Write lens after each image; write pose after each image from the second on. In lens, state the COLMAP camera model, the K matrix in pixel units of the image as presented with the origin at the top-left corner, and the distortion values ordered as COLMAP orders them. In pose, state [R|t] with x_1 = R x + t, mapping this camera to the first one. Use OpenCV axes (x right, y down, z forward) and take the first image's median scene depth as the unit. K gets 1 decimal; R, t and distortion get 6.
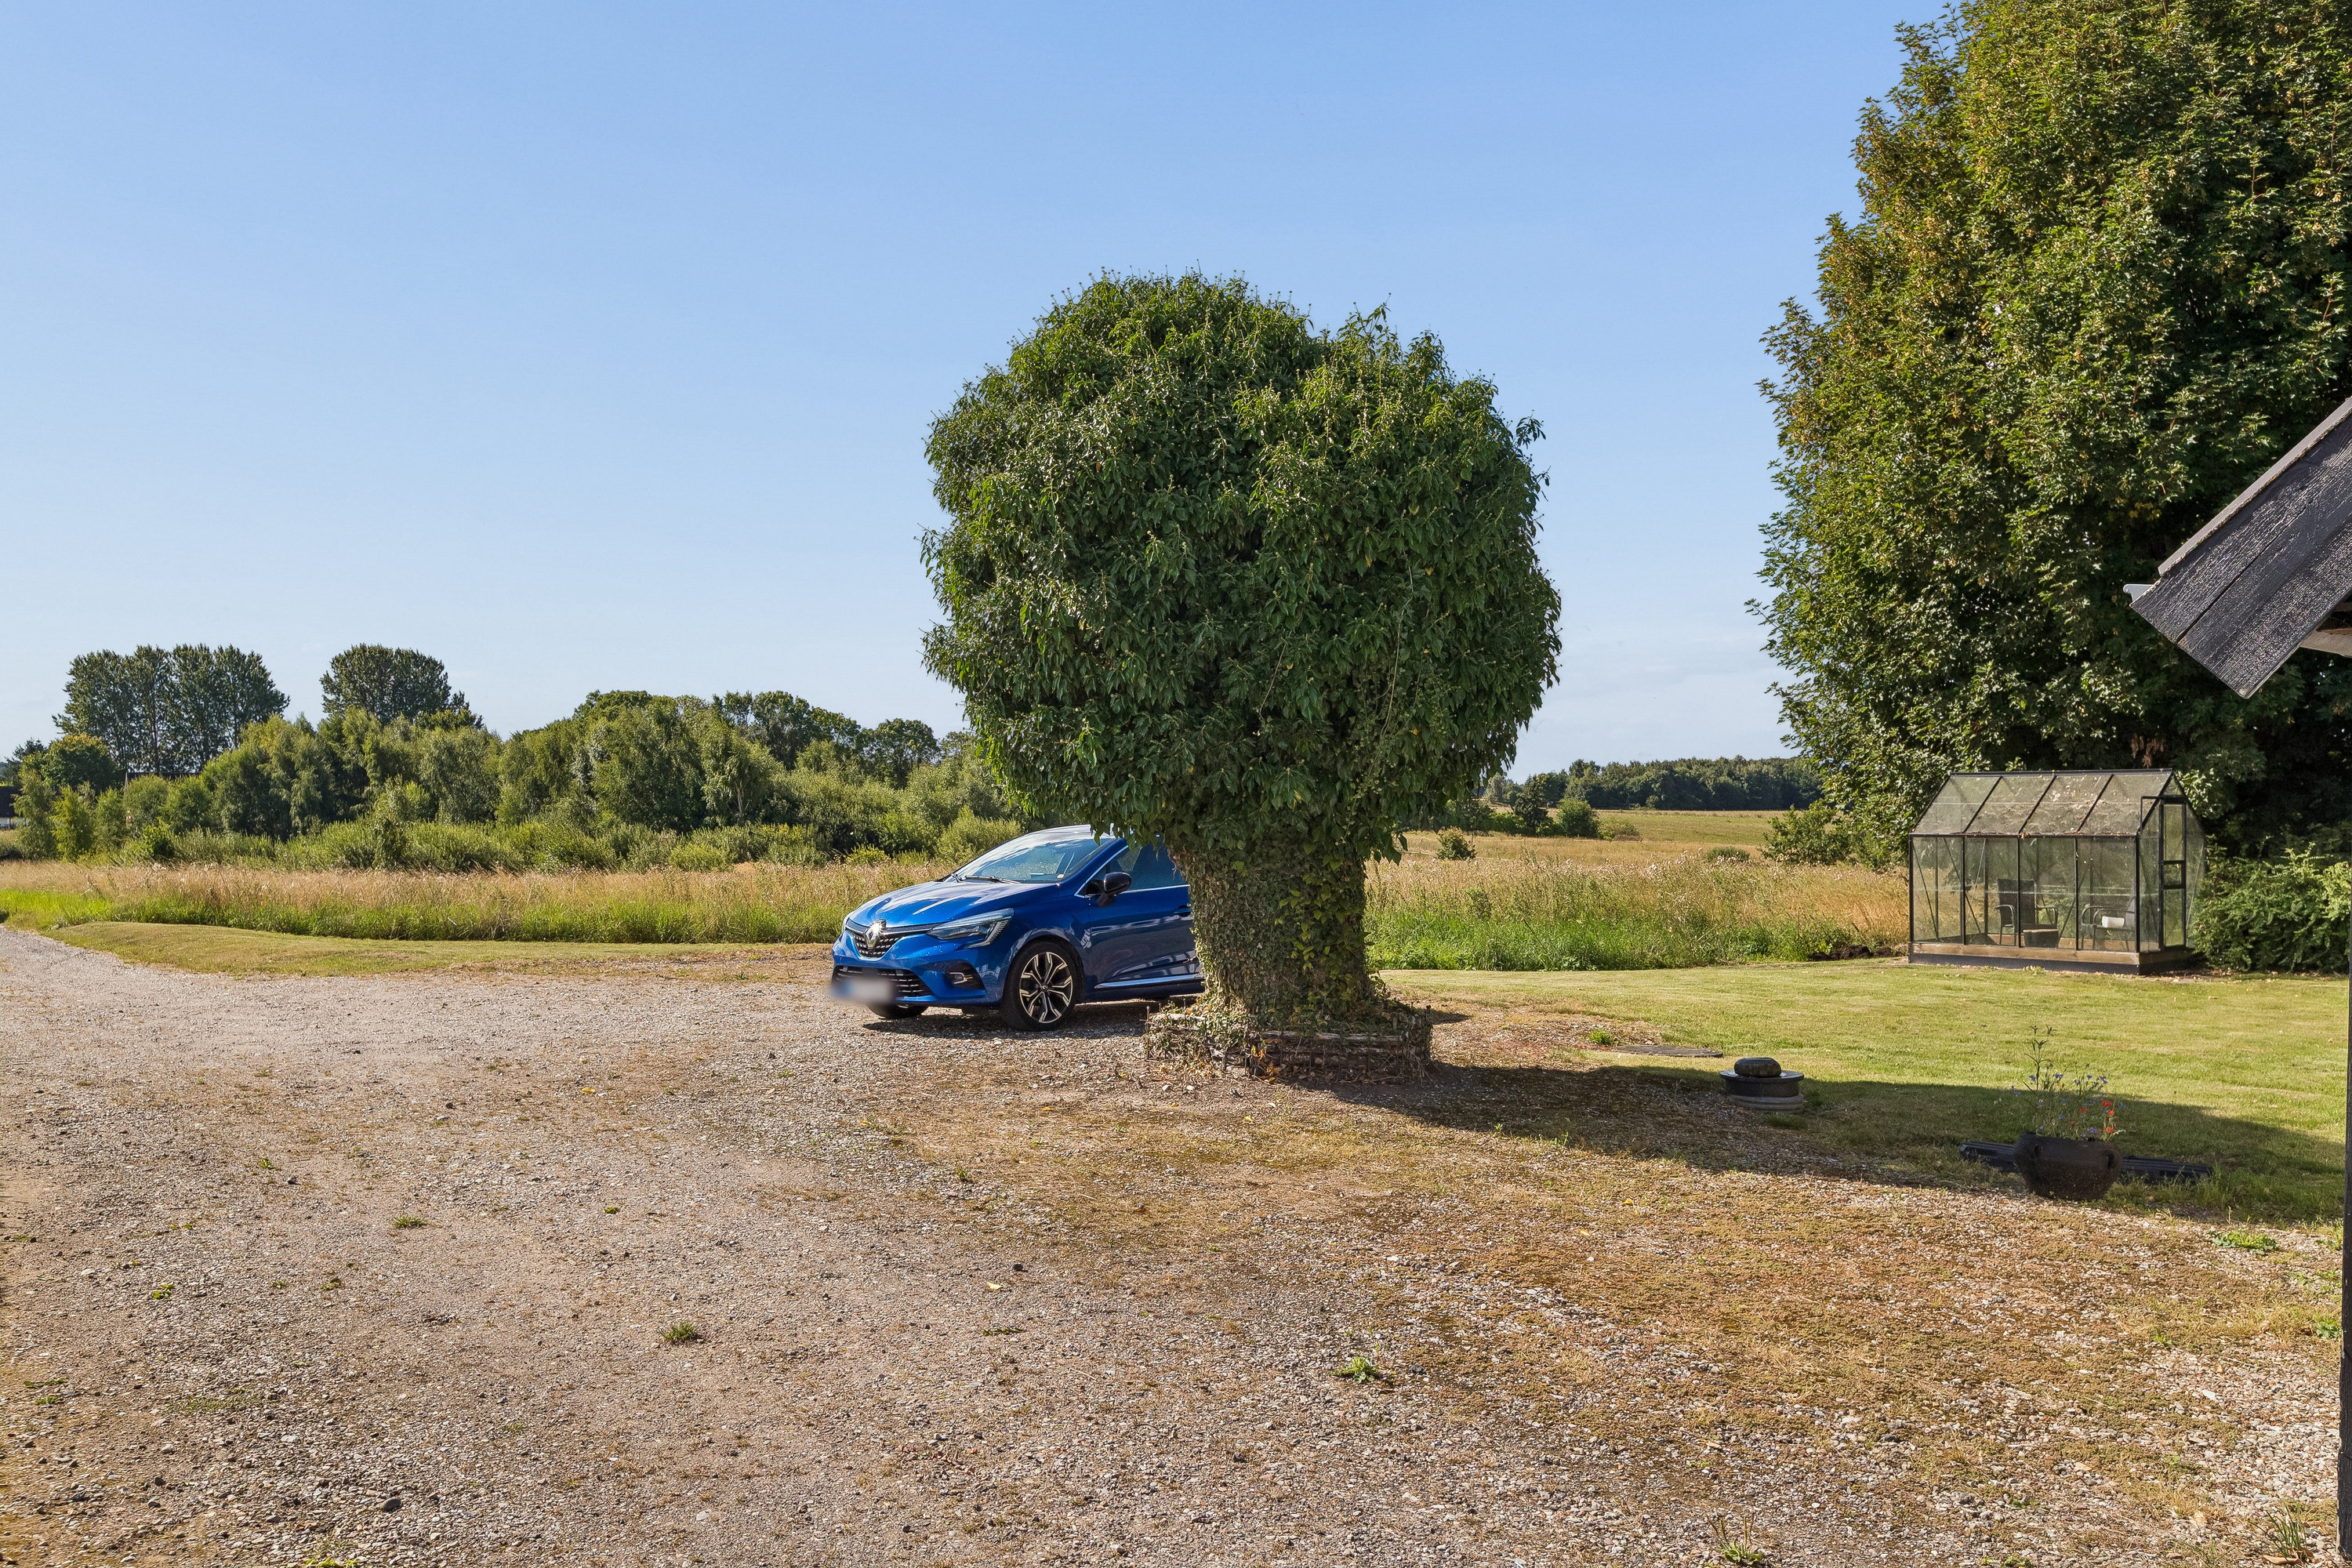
lens RADIAL K [[1961.1, 0, 1175.3], [0, 1961.1, 784.1], [0, 0, 1]] dist [0.002281, -0.008354]
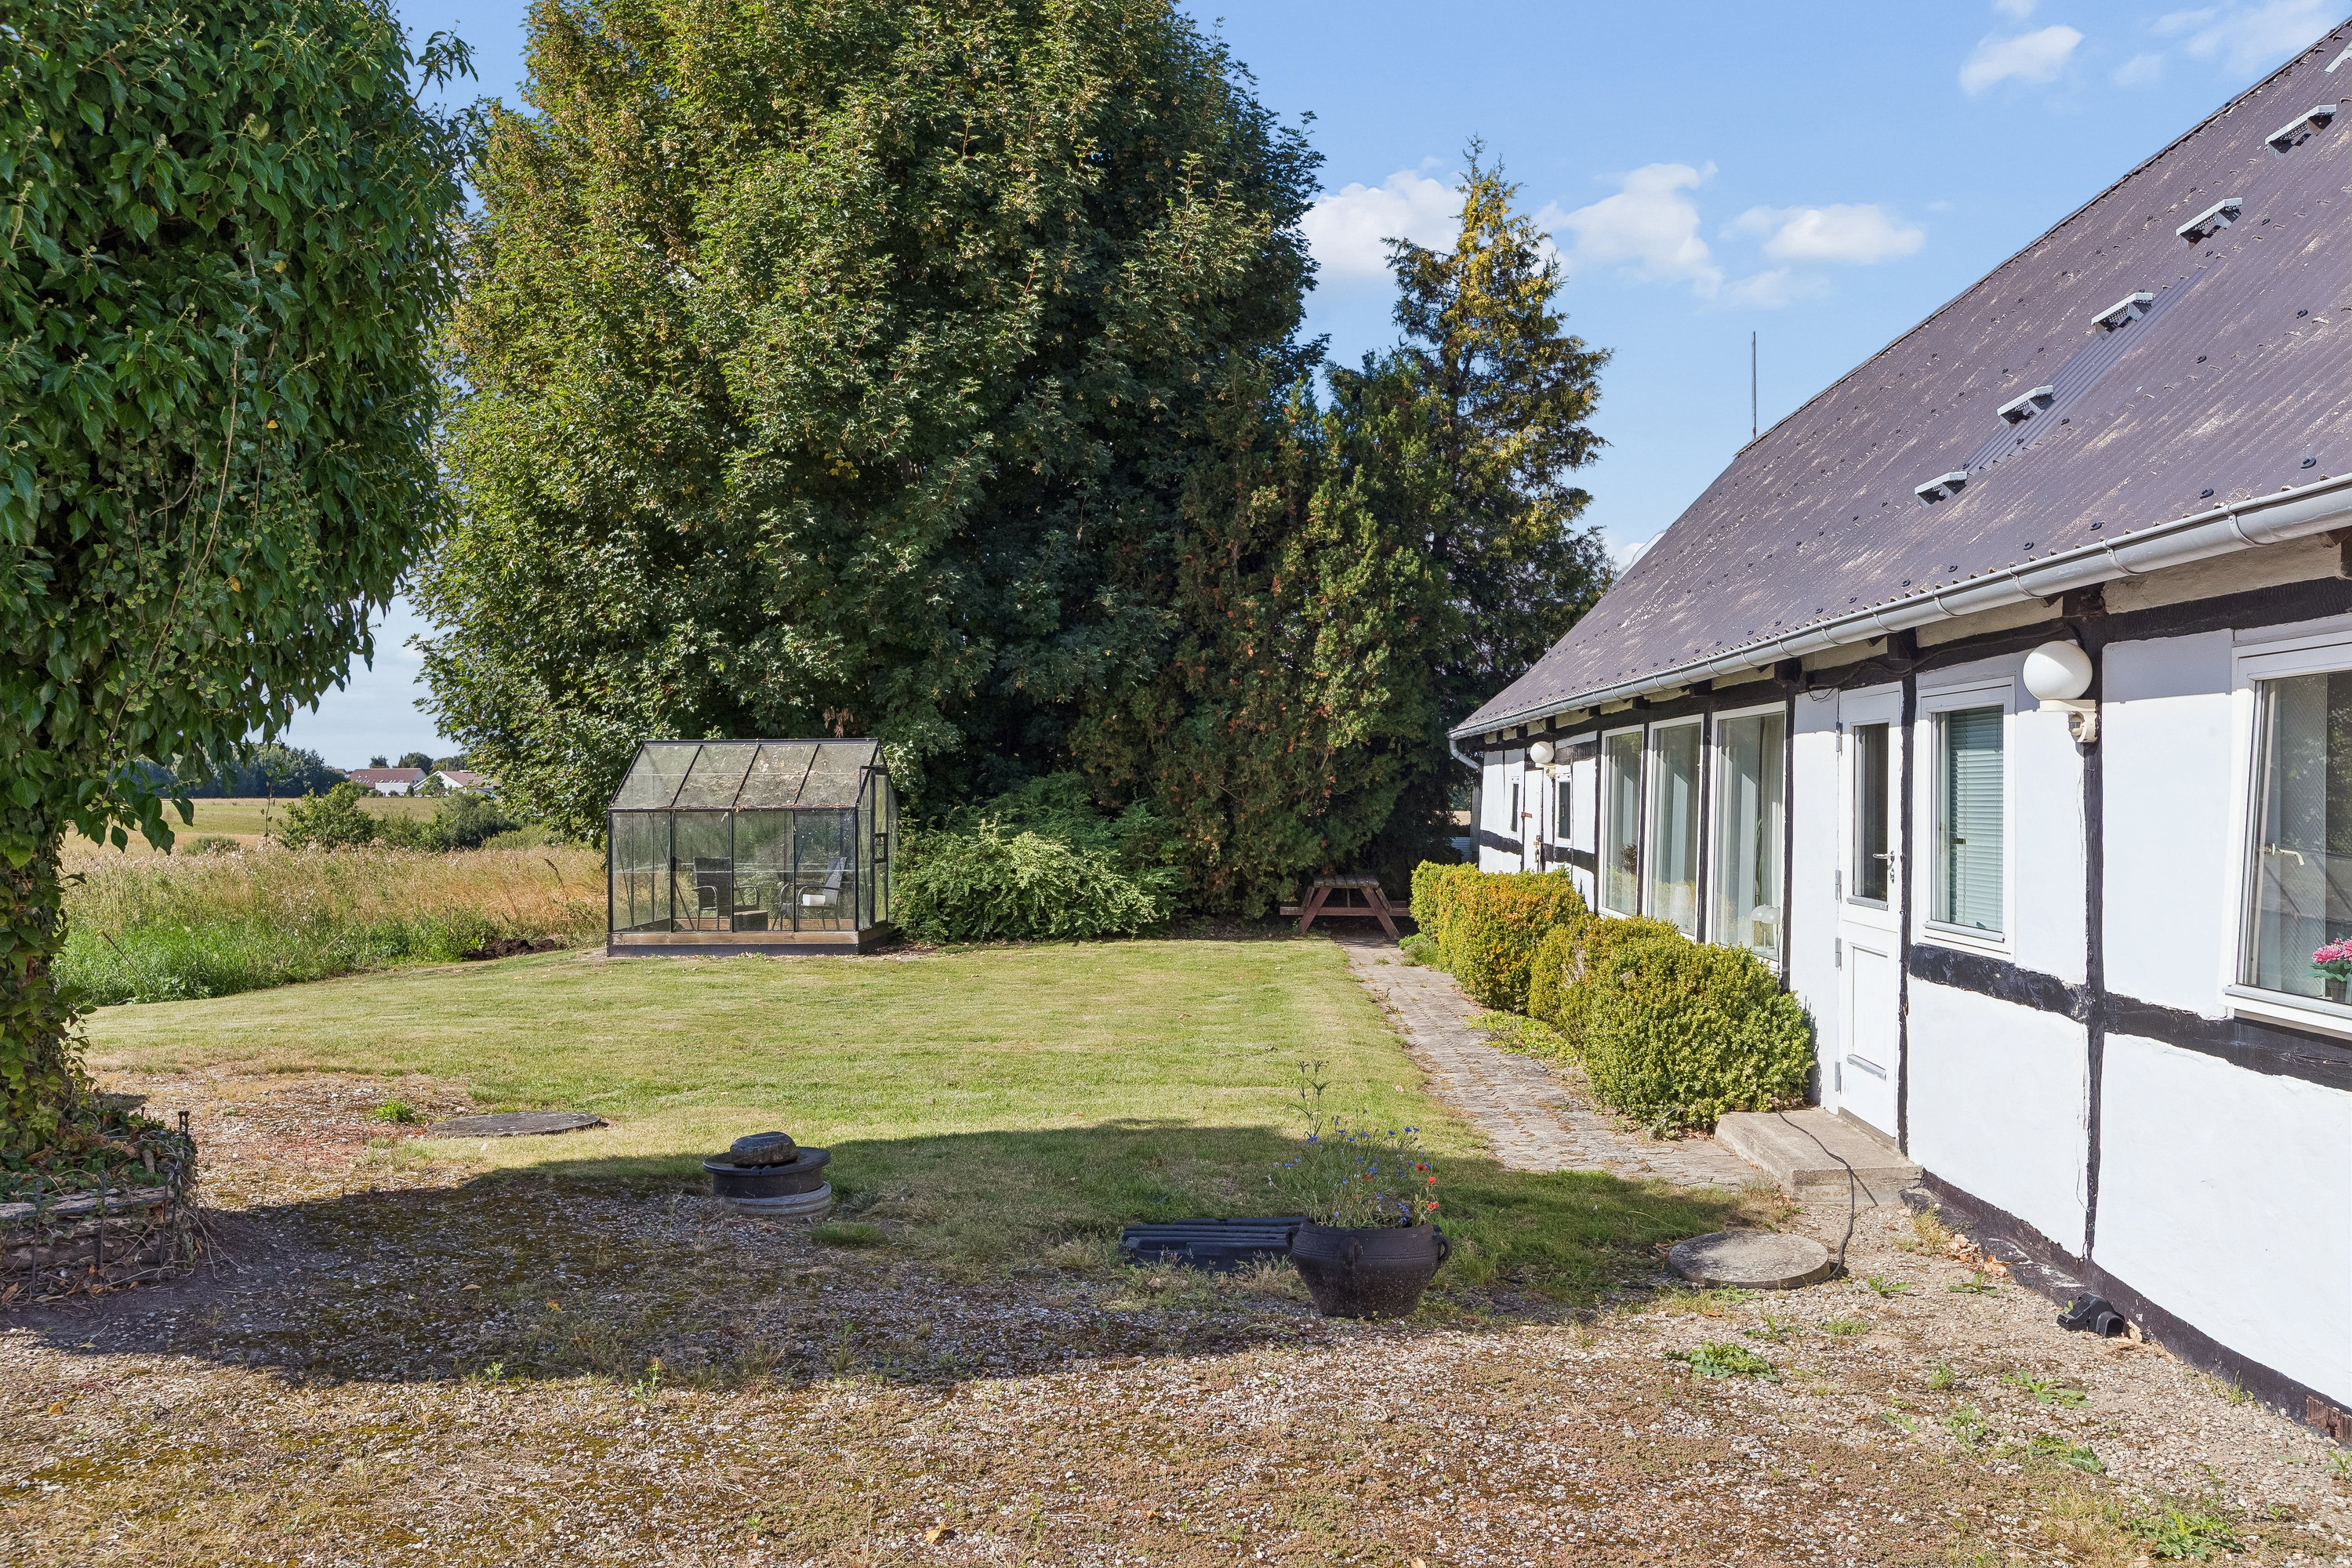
lens RADIAL K [[1825.7, 0, 1178.8], [0, 1825.7, 791.0], [0, 0, 1]] dist [0.005865, -0.011342]
pose [[0.711076, -0.002184, 0.703112, -0.017580], [-0.004116, 0.999965, 0.007268, 0.010522], [-0.703103, -0.008062, 0.711042, 0.248170]]
